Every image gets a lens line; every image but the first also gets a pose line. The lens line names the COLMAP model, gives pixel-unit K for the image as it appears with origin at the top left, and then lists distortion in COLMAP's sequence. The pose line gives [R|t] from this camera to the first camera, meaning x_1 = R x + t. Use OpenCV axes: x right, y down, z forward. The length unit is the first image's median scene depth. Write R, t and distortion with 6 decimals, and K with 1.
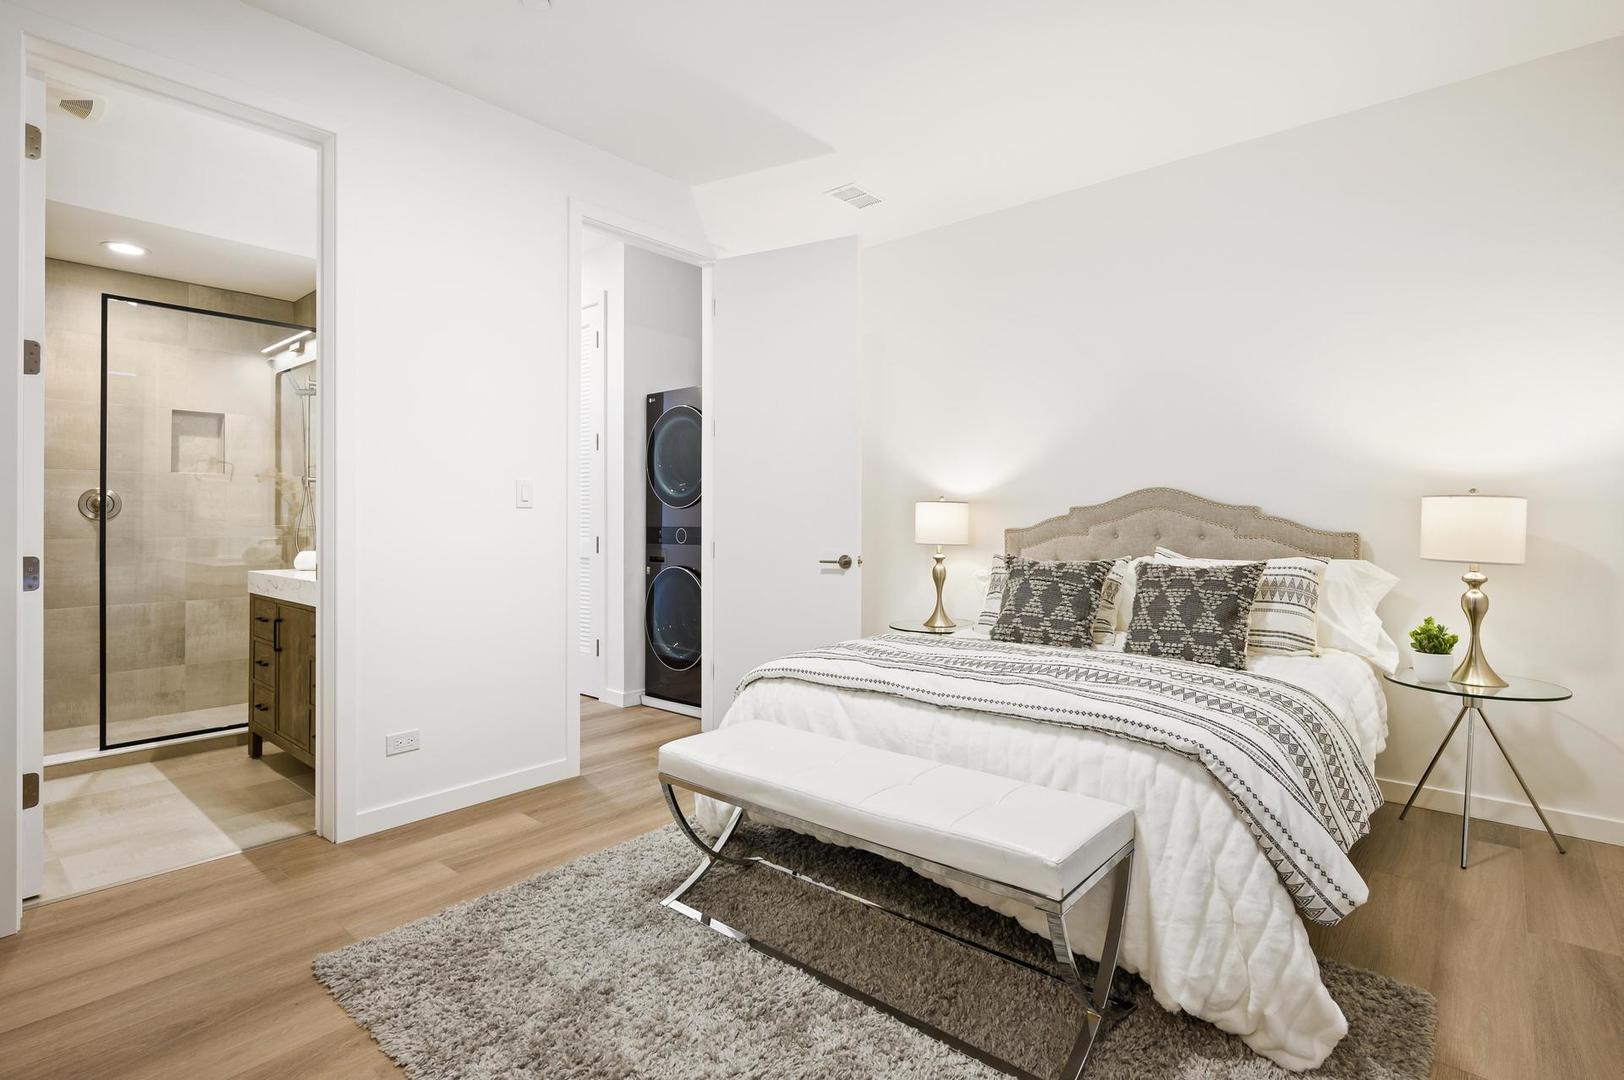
lens RADIAL K [[793.1, 0, 822.7], [0, 793.1, 506.9], [0, 0, 1]] dist [-0.003399, -0.000203]
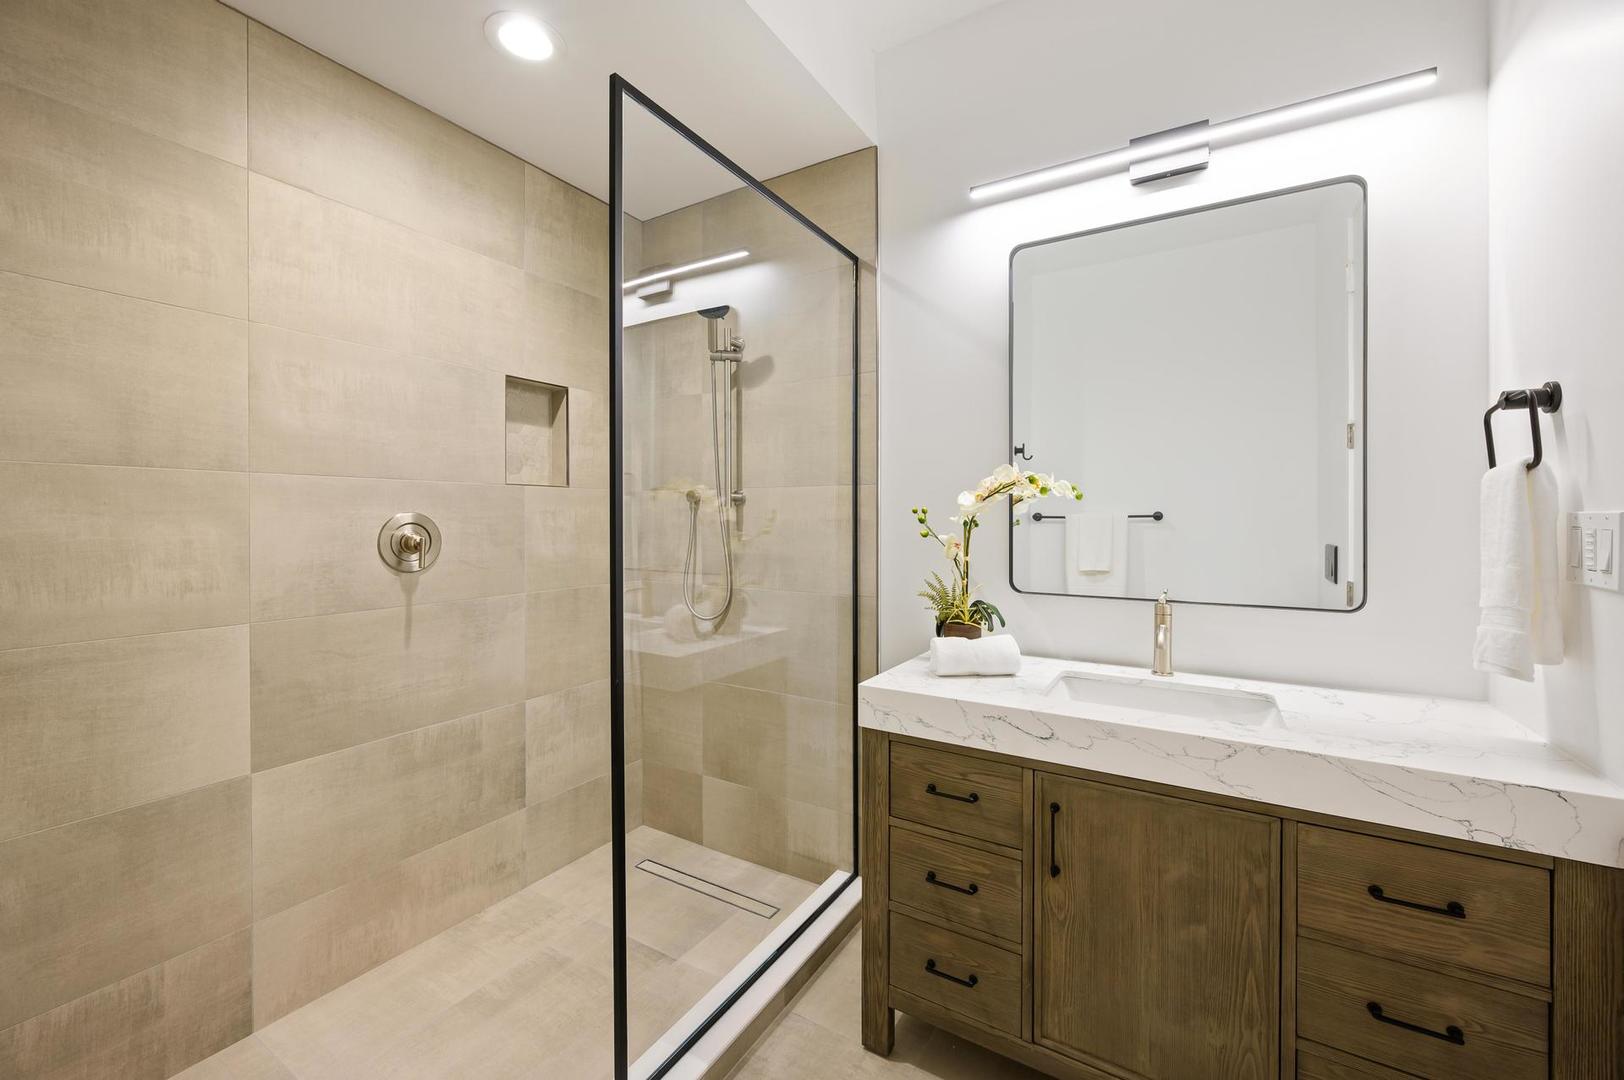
lens RADIAL K [[643.0, 0, 810.1], [0, 643.0, 523.0], [0, 0, 1]] dist [-0.000470, 0.000340]
pose [[0.986929, -0.000711, 0.161155, -0.666781], [-0.002263, 0.999831, 0.018270, -0.023382], [-0.161140, -0.018396, 0.986760, 0.488845]]
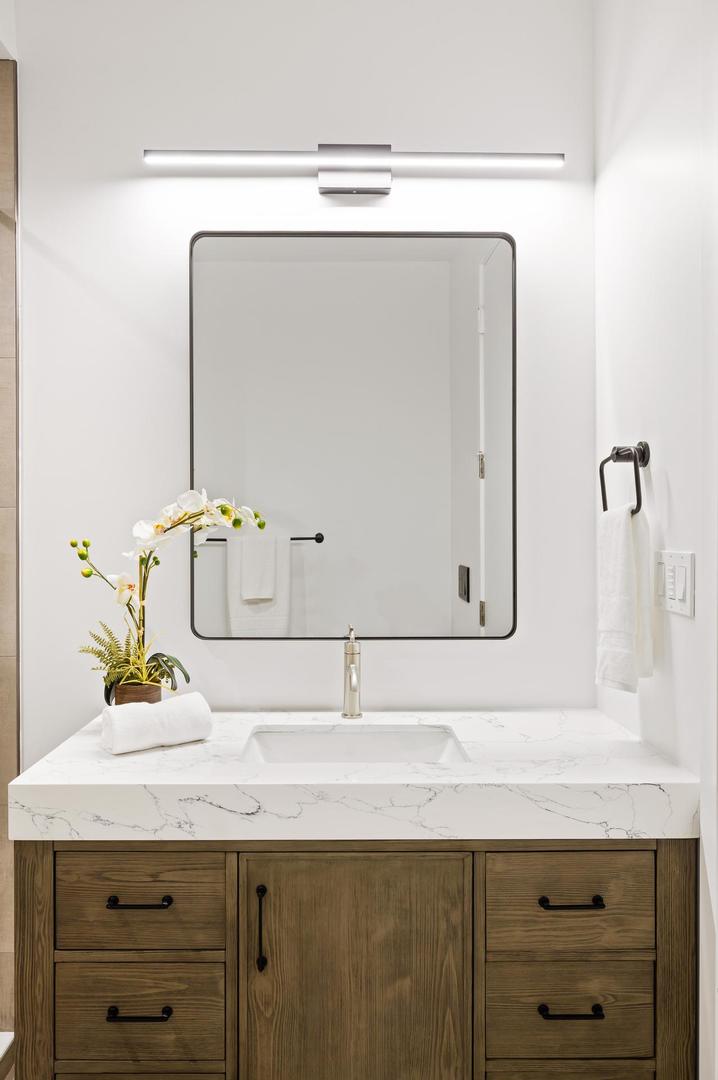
lens RADIAL K [[767.0, 0, 356.3], [0, 767.0, 543.2], [0, 0, 1]] dist [-0.000095, -0.004106]
pose [[0.759119, -0.004936, 0.650934, -0.678185], [-0.004196, 0.999913, 0.012477, -0.030359], [-0.650939, -0.012203, 0.759032, 0.503284]]
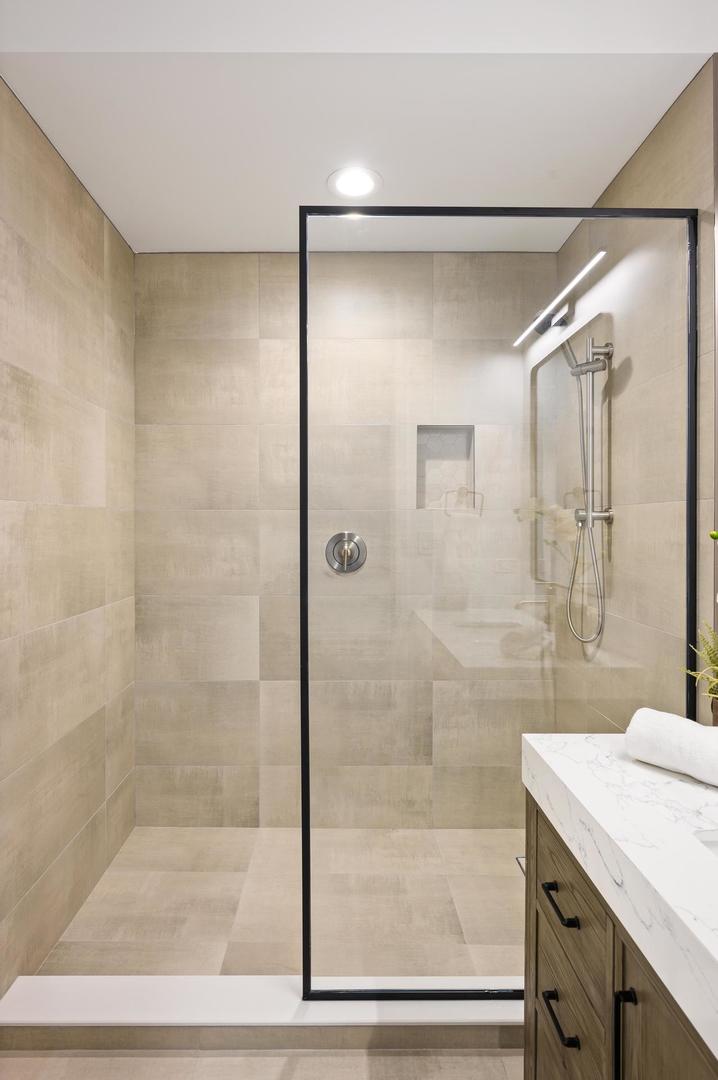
lens RADIAL K [[583.6, 0, 351.5], [0, 583.6, 529.6], [0, 0, 1]] dist [0.001255, -0.000759]
pose [[0.658723, 0.005632, -0.752364, -0.438493], [0.007918, 0.999865, 0.014417, -0.032039], [0.752344, -0.015454, 0.658590, 0.577186]]
